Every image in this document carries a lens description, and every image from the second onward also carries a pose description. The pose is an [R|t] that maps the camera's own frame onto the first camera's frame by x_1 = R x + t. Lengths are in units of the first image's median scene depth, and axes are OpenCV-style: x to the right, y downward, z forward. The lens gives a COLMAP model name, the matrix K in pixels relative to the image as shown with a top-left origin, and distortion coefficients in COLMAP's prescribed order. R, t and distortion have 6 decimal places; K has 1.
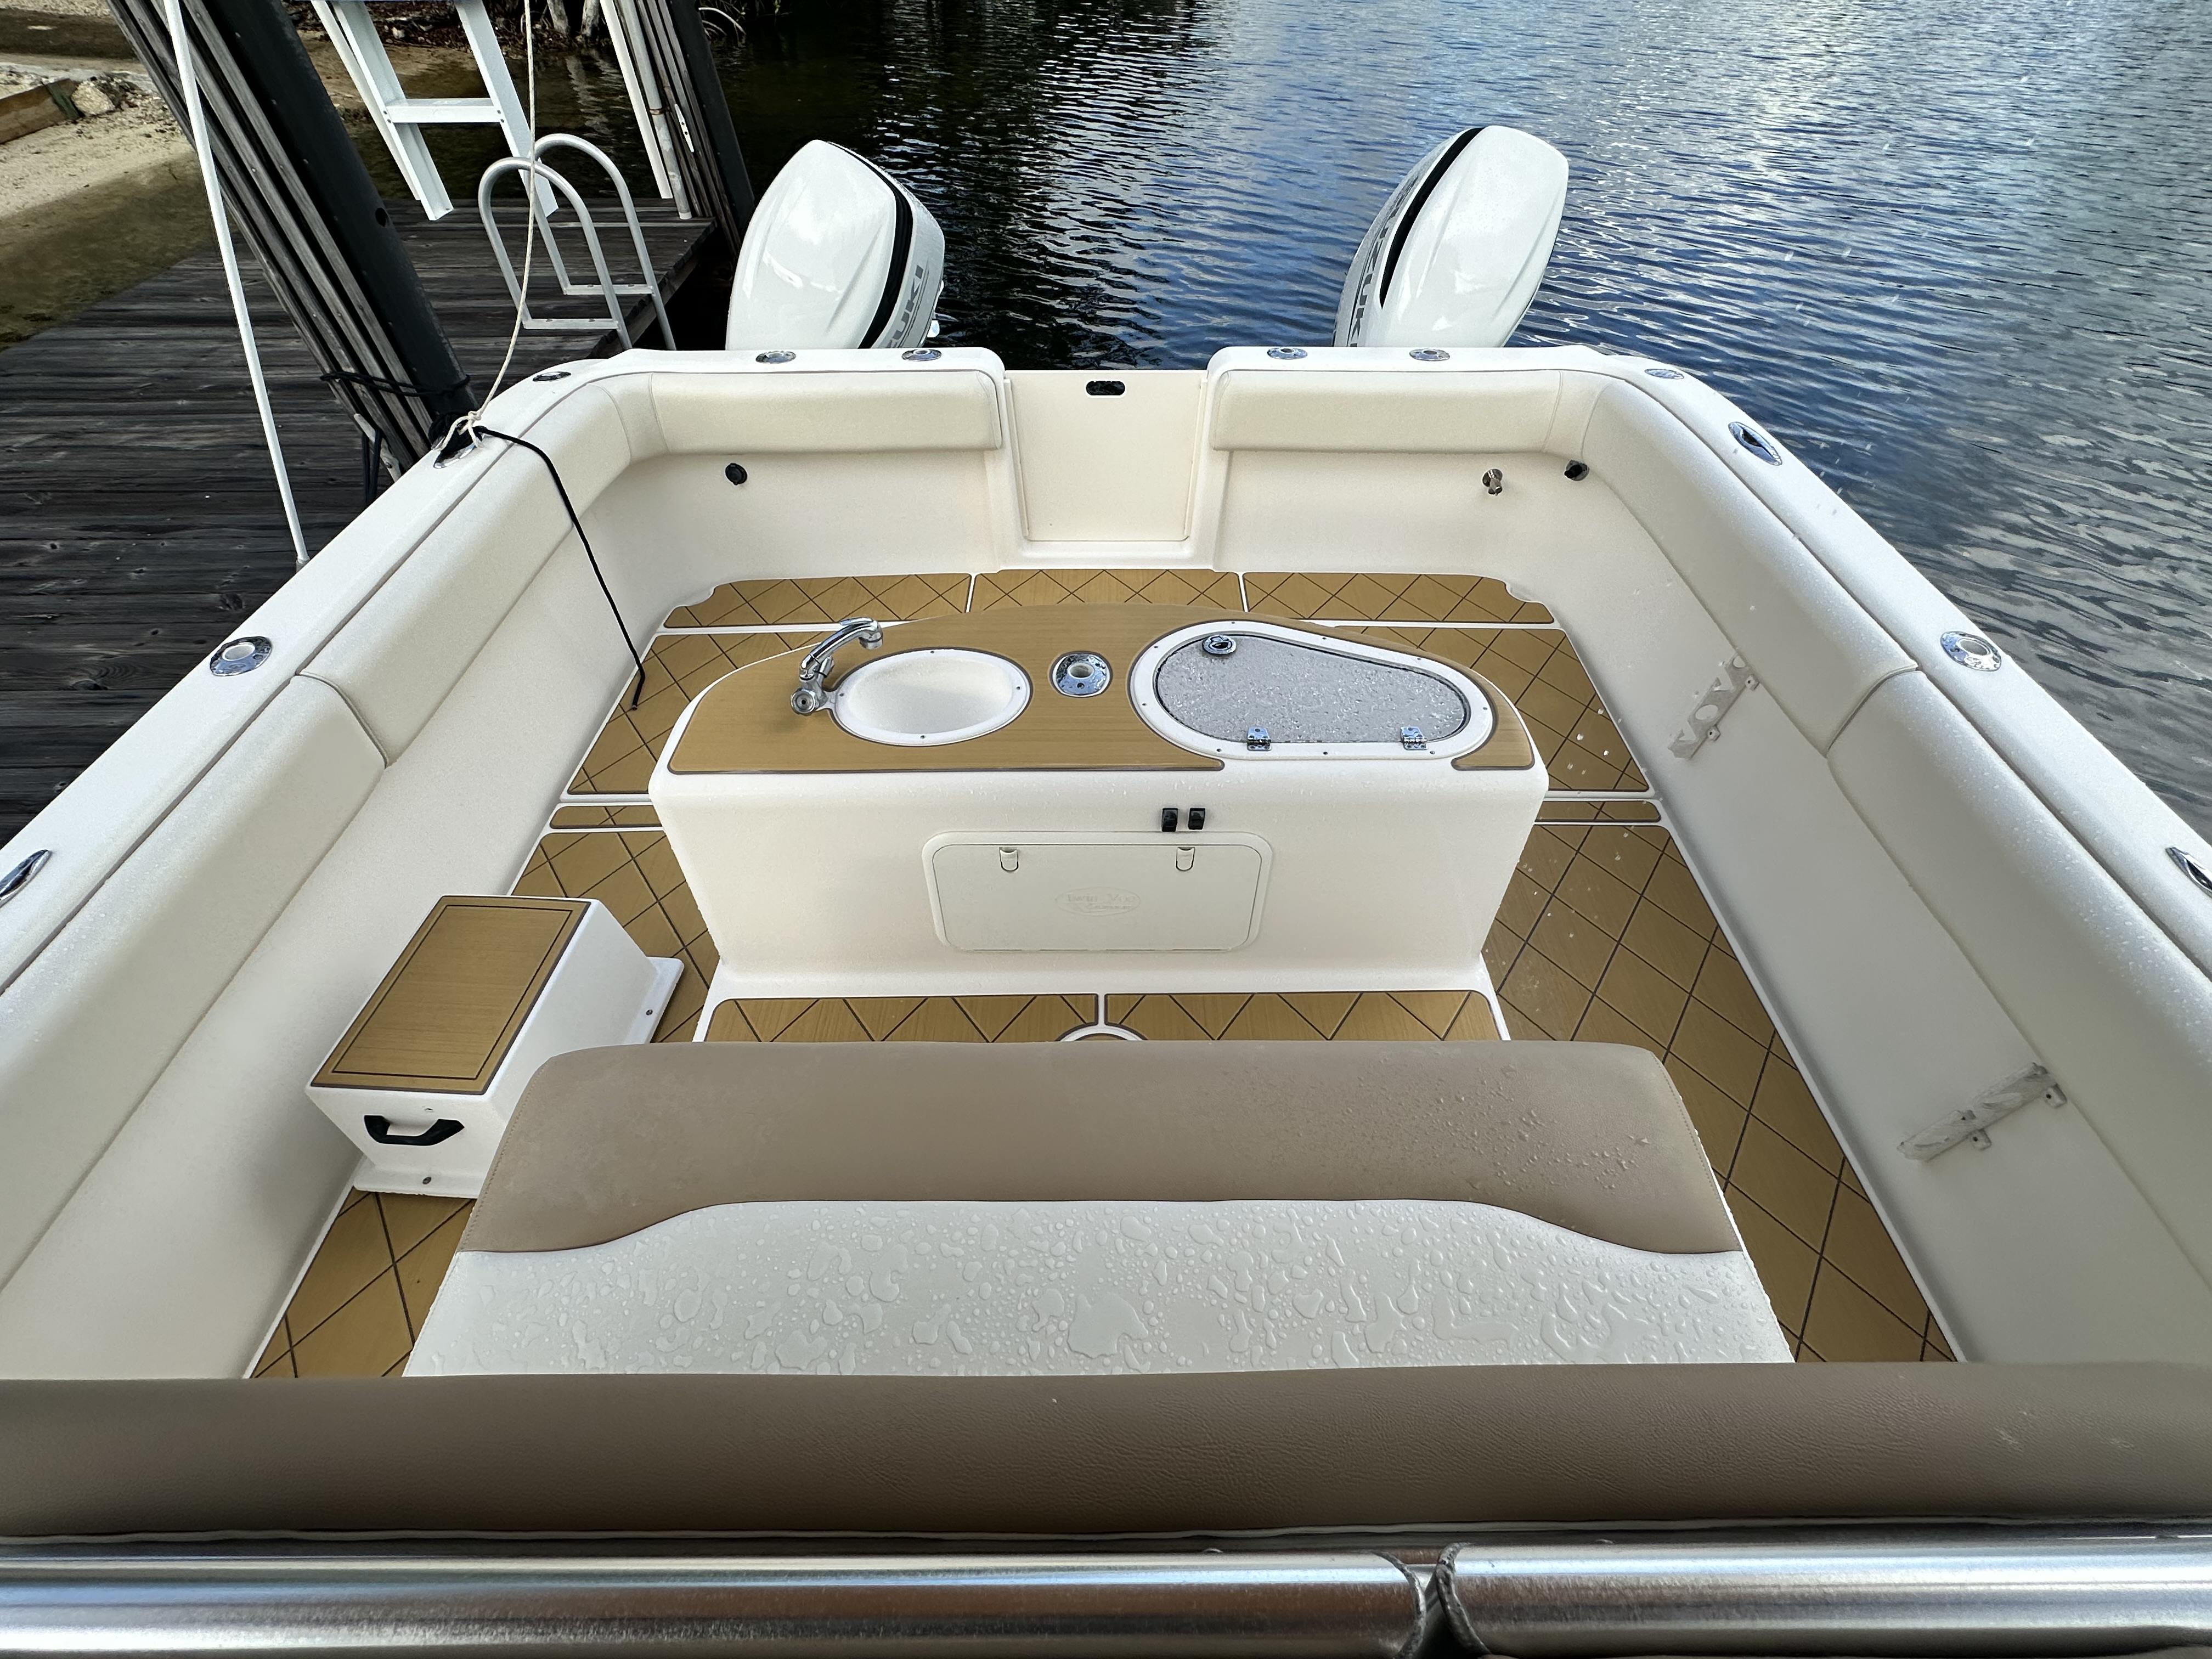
lens RADIAL K [[959.3, 0, 1114.3], [0, 959.3, 816.9], [0, 0, 1]] dist [-0.002304, -0.000600]
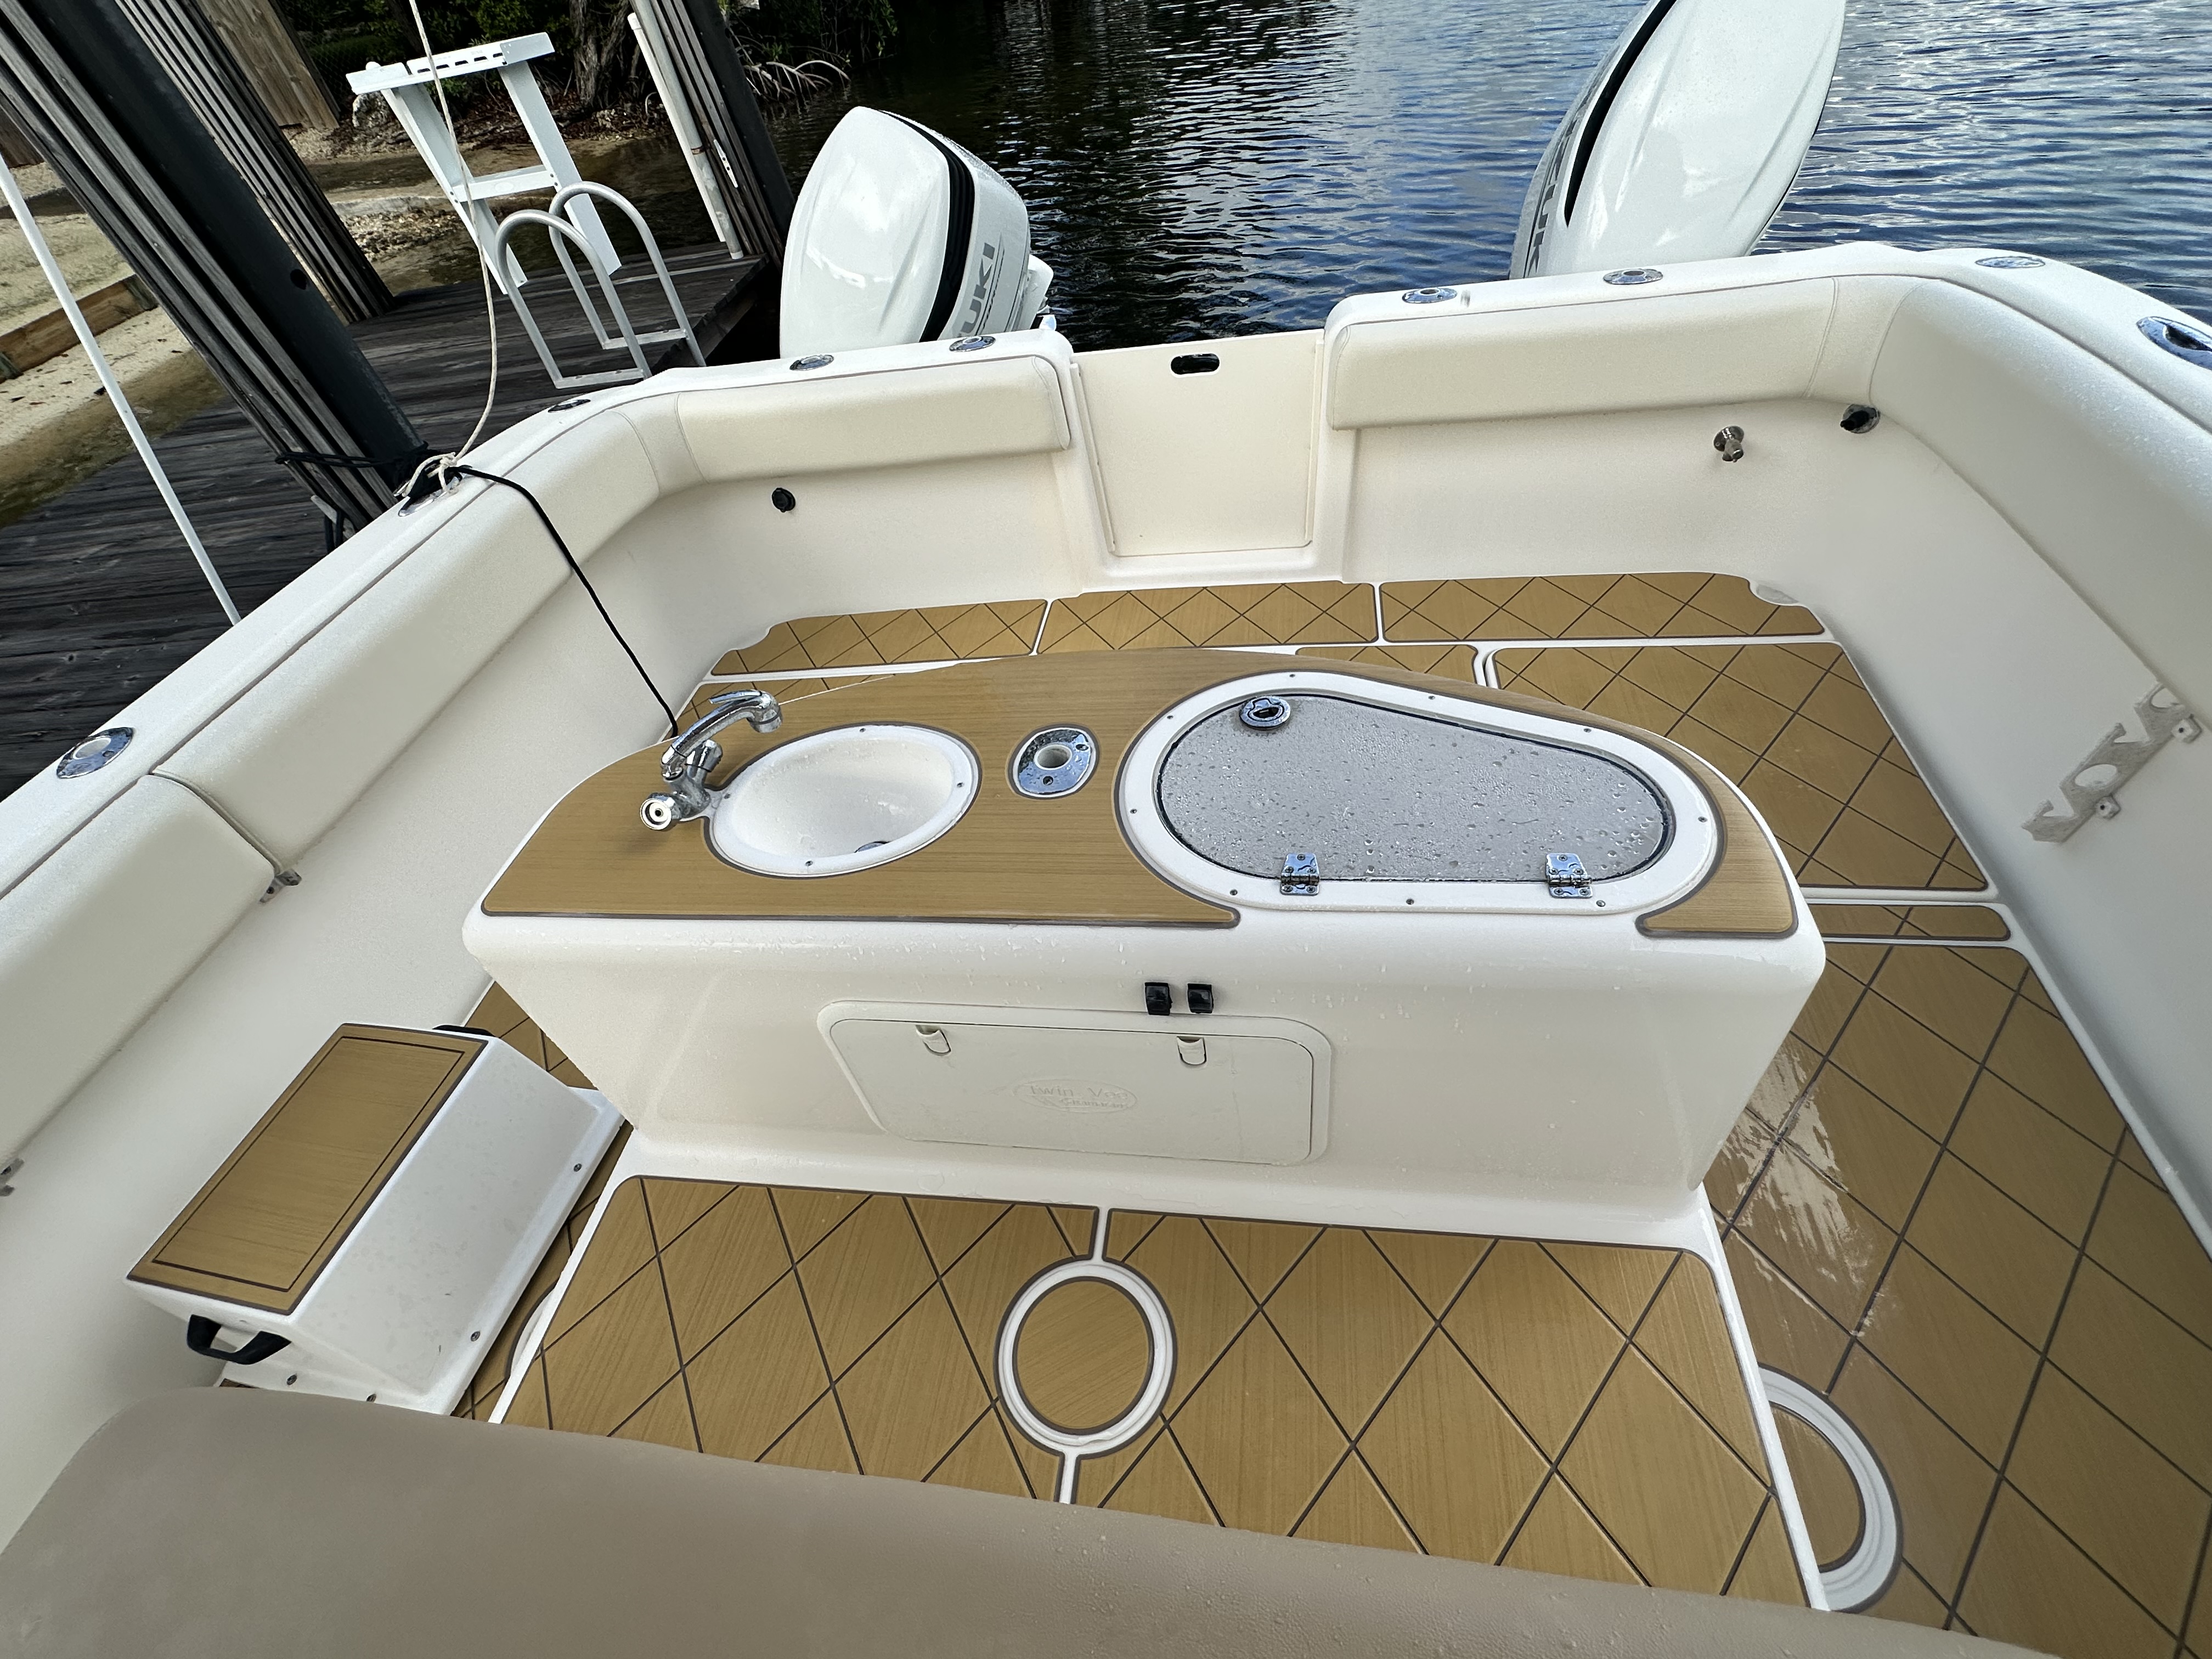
lens RADIAL K [[959.3, 0, 1114.3], [0, 959.3, 816.5], [0, 0, 1]] dist [-0.002304, -0.000600]
pose [[0.979642, 0.001526, -0.200744, 0.099453], [-0.002659, 0.999982, -0.005371, -0.072662], [0.200732, 0.005795, 0.979629, 0.231718]]
